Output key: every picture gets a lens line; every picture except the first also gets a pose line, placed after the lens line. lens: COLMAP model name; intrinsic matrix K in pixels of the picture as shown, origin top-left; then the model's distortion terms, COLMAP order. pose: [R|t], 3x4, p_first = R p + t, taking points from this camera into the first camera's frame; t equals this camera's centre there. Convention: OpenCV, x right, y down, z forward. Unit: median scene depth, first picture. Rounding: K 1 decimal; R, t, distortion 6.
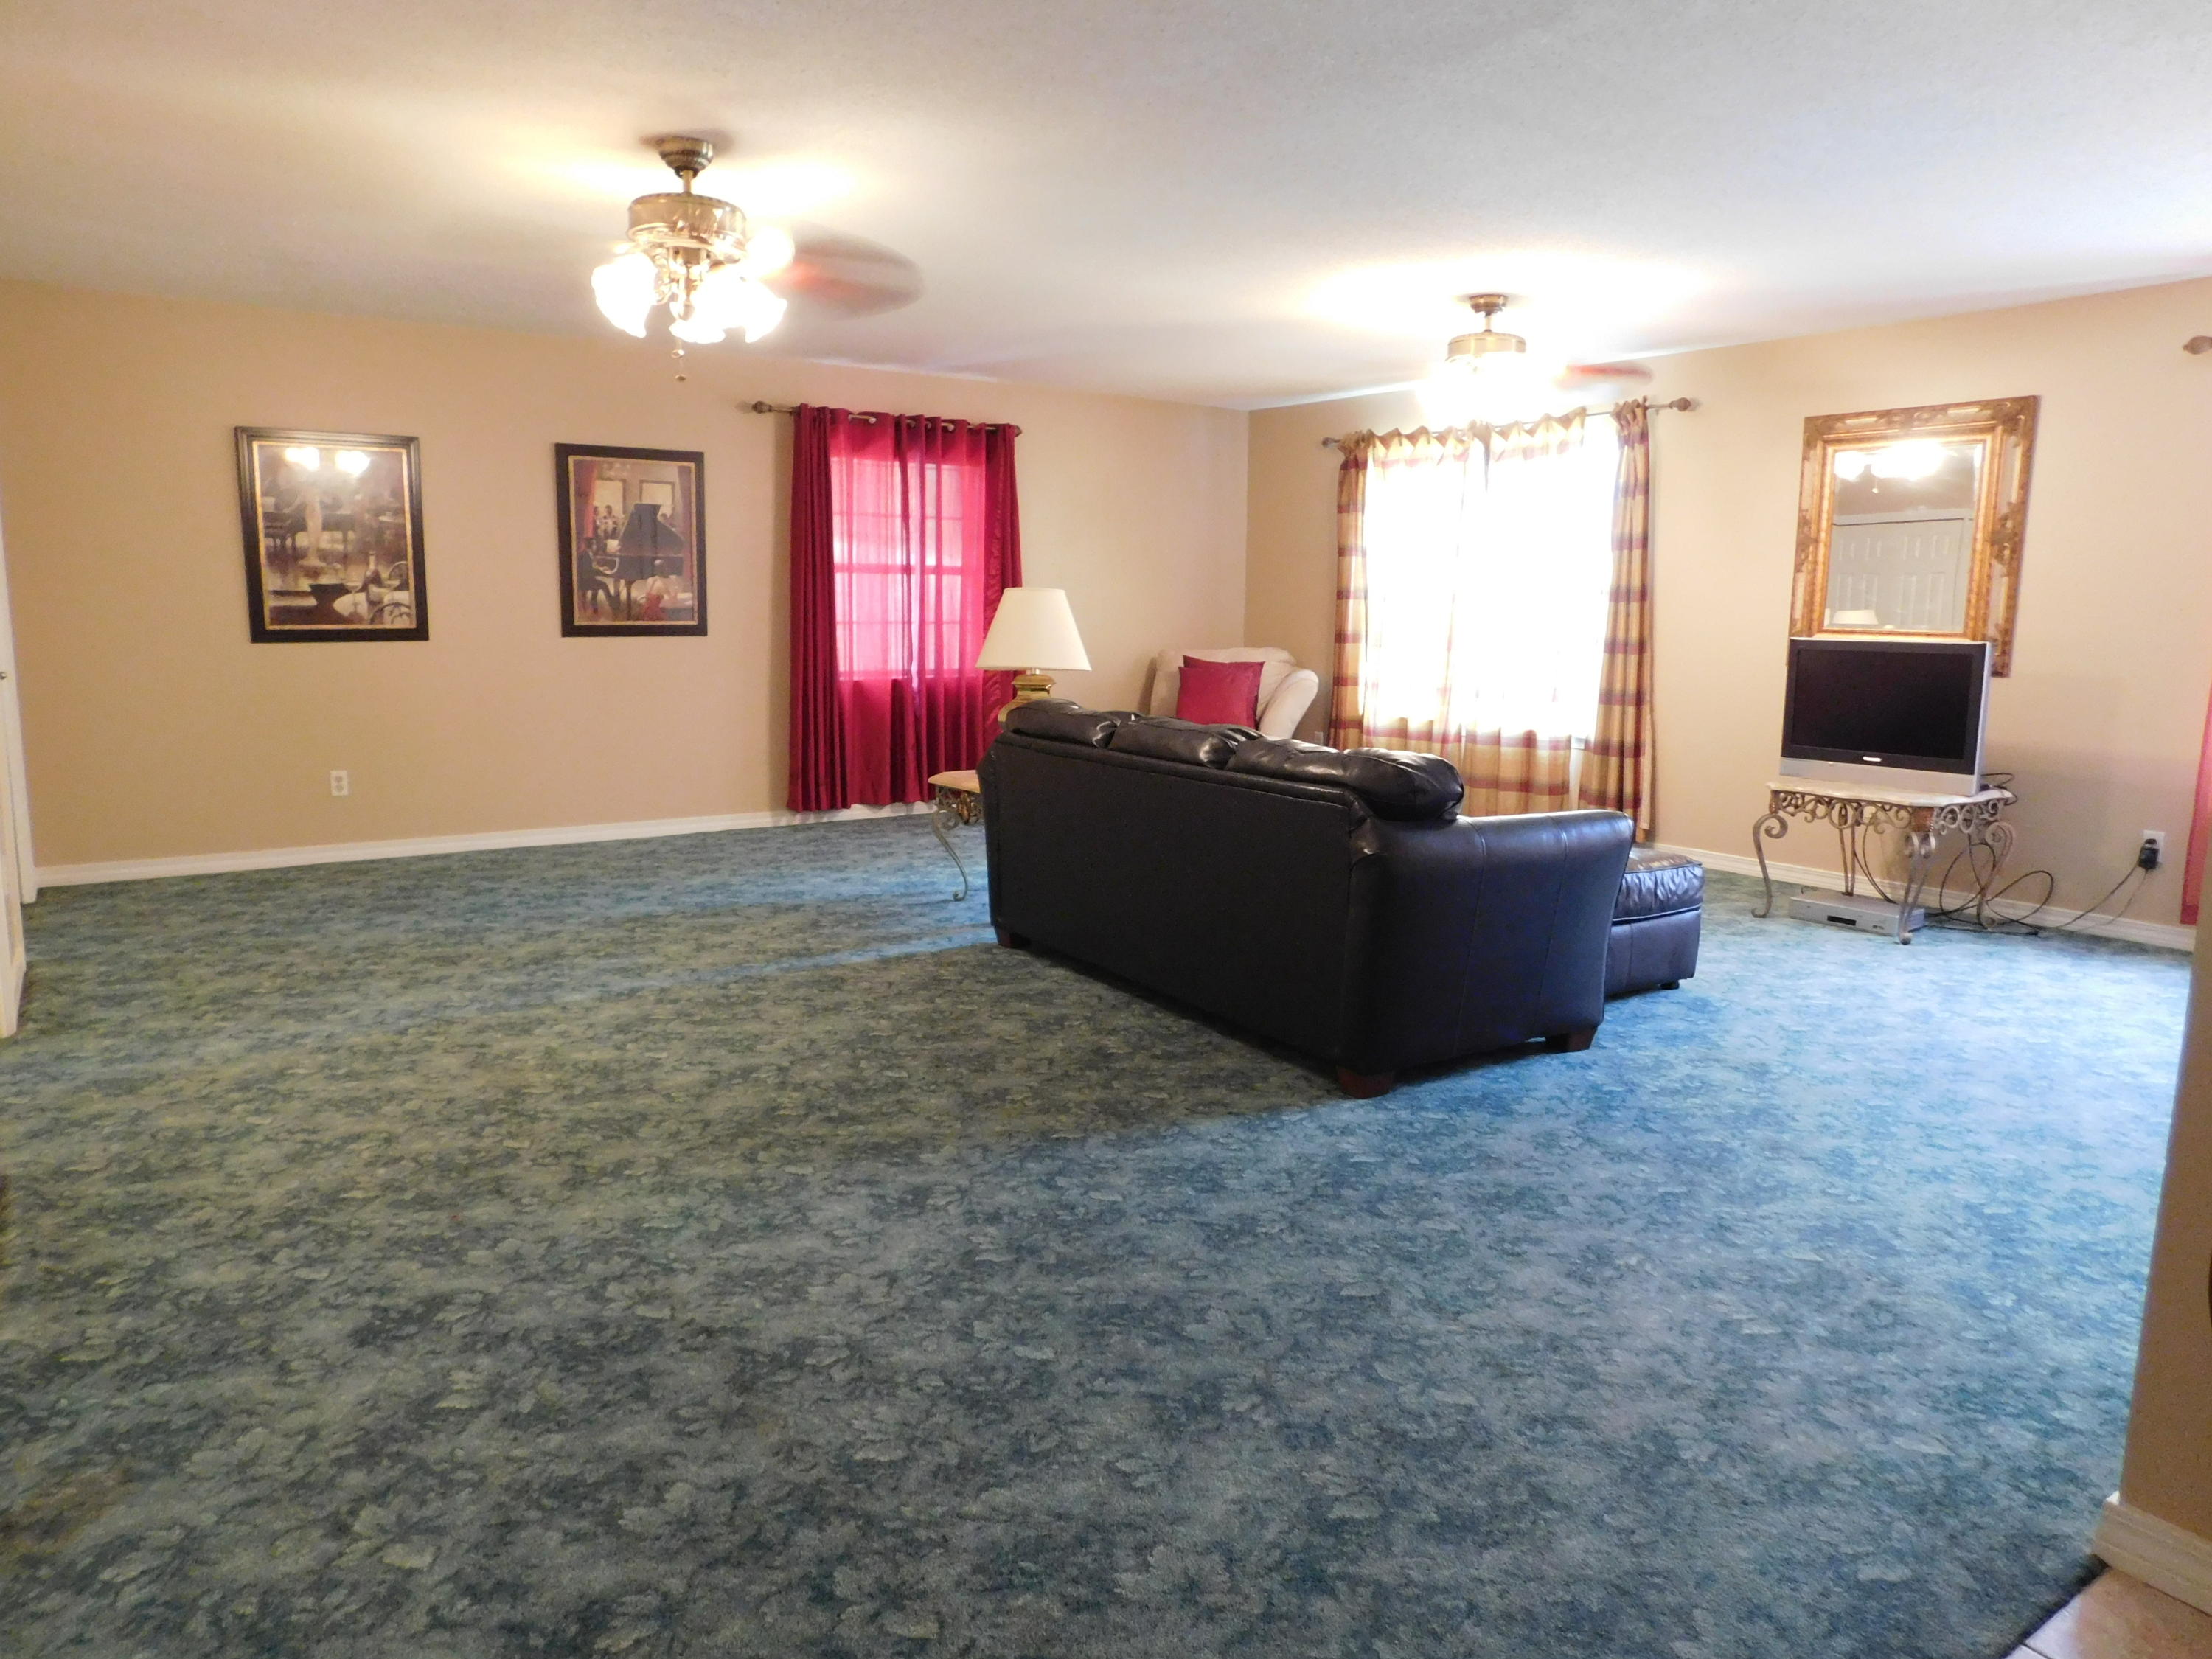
lens RADIAL K [[1457.6, 0, 1106.0], [0, 1457.6, 832.1], [0, 0, 1]] dist [-0.039363, 0.026113]
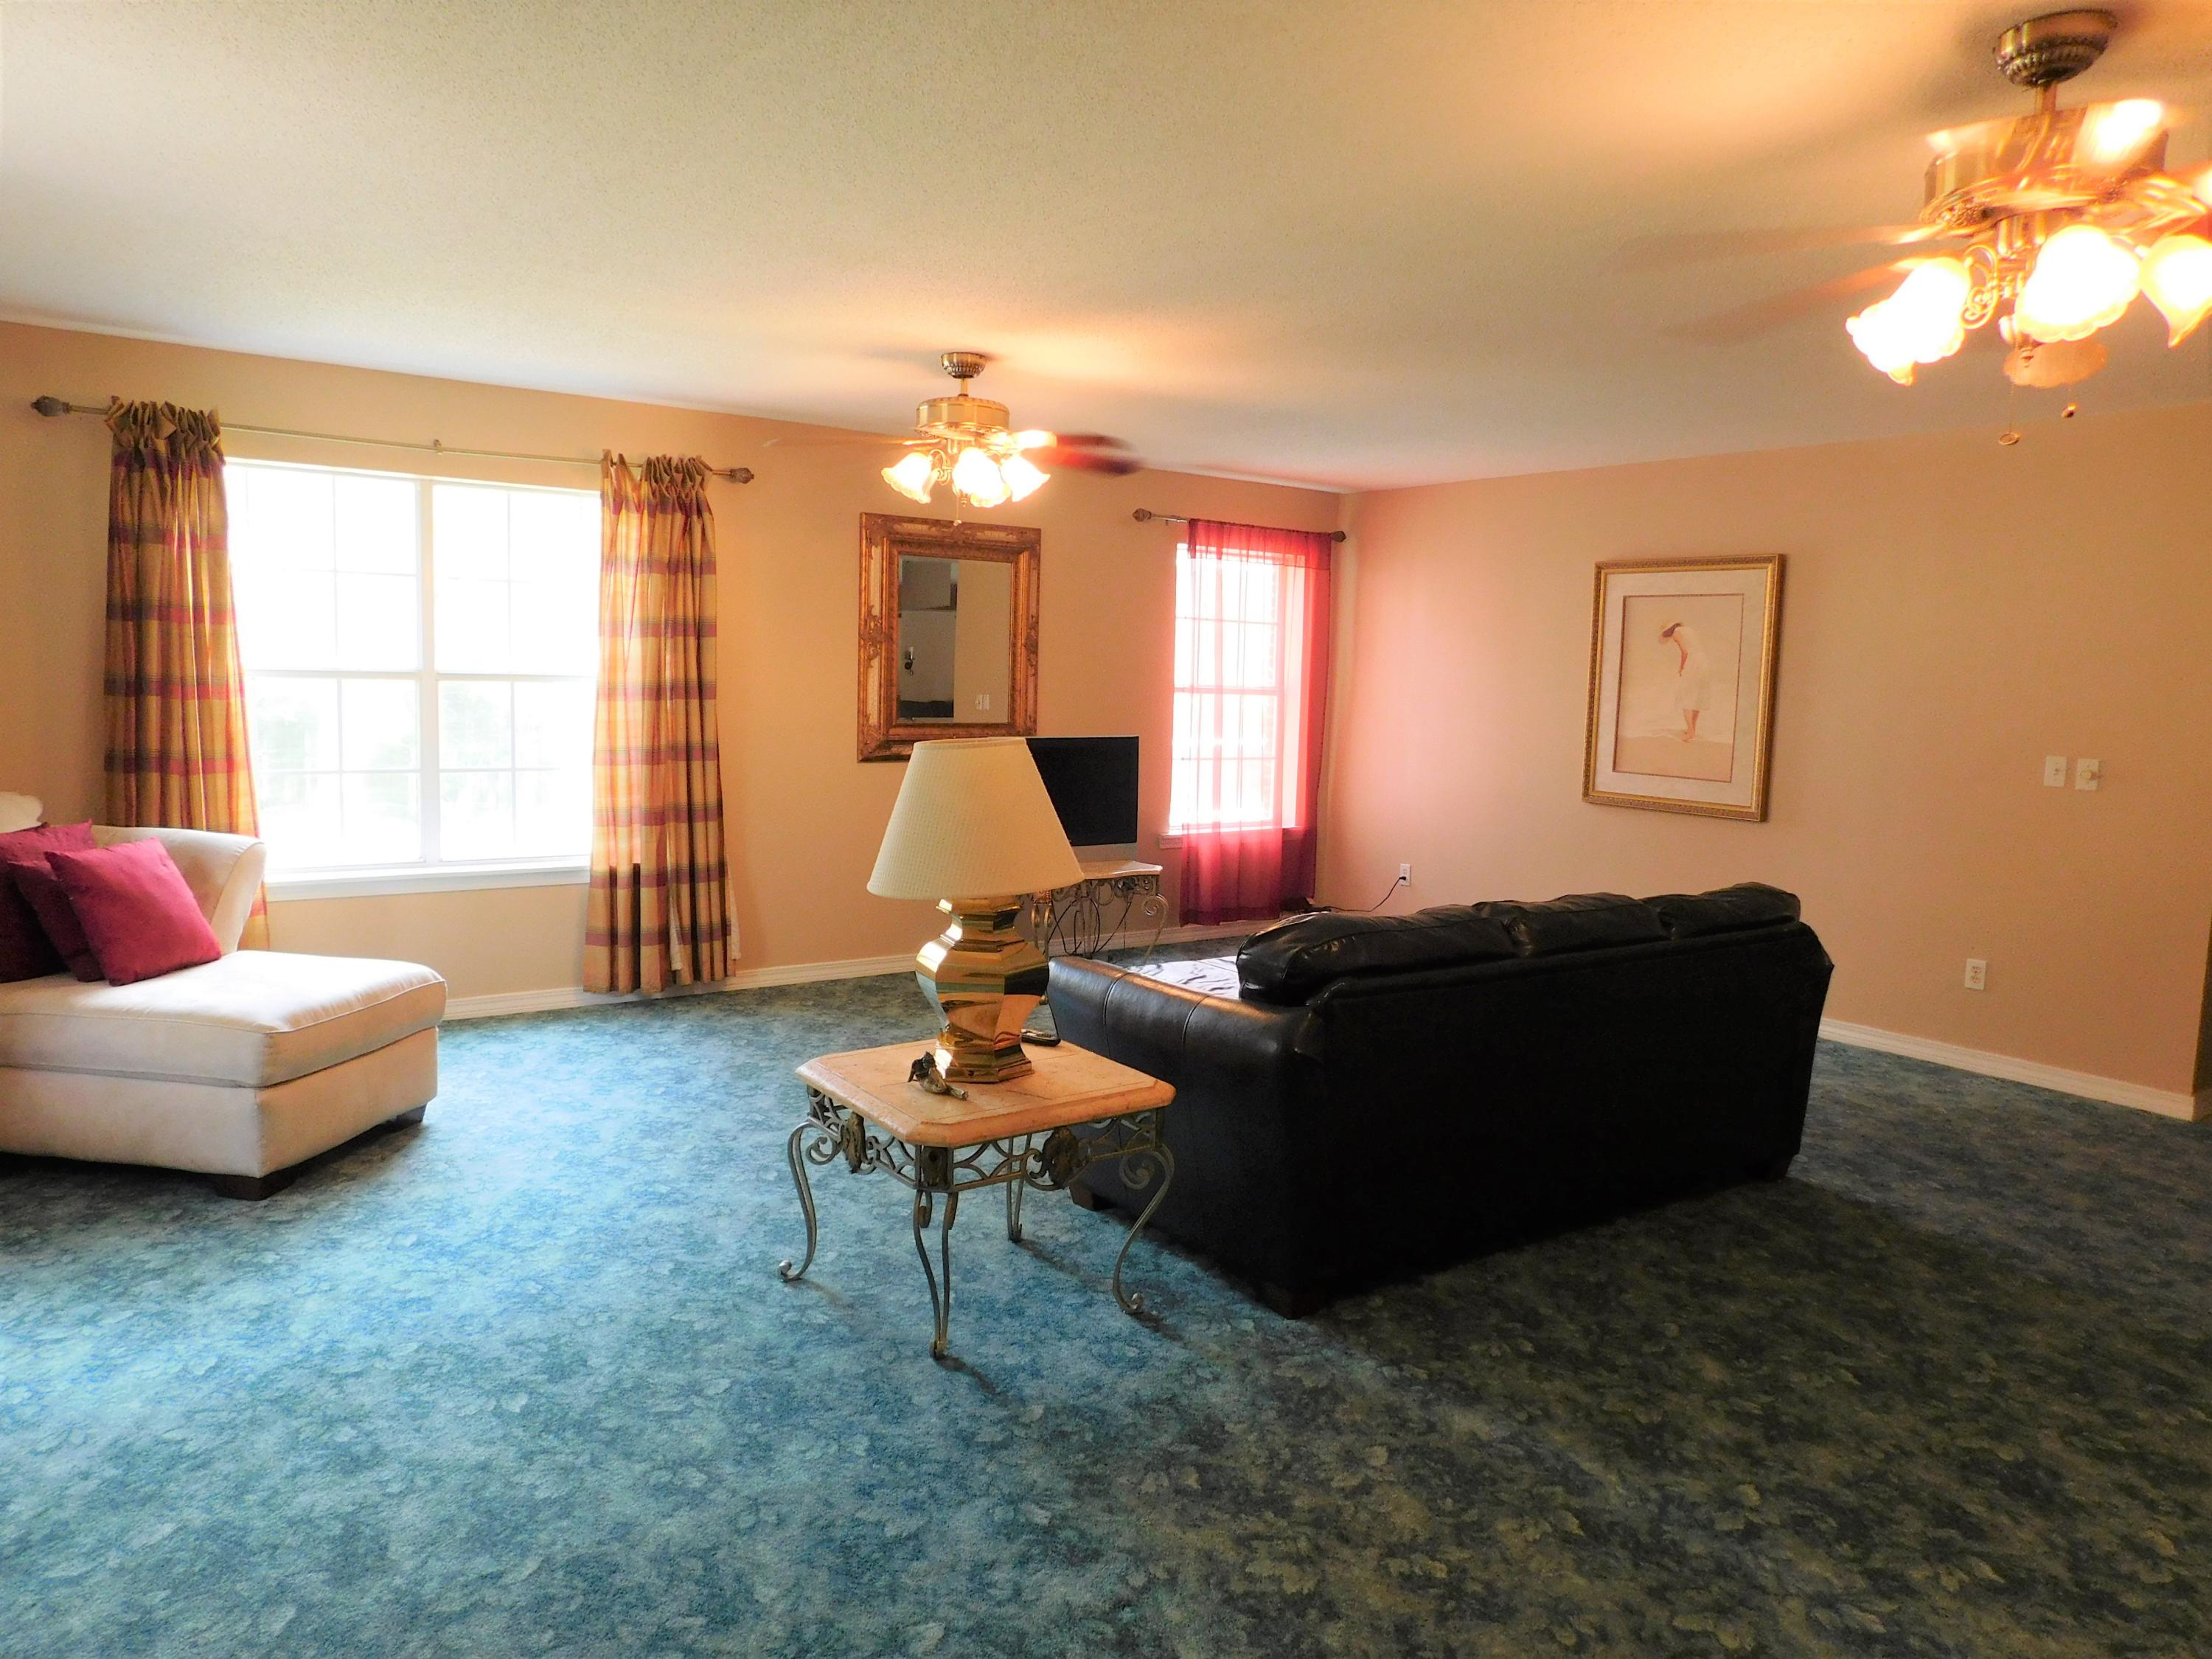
lens RADIAL K [[1457.6, 0, 1106.9], [0, 1457.6, 826.7], [0, 0, 1]] dist [-0.039363, 0.026113]
pose [[-0.006887, -0.122806, 0.992407, -0.767334], [0.127502, 0.984222, 0.122678, -0.250630], [-0.991814, 0.127379, 0.008880, 1.209091]]
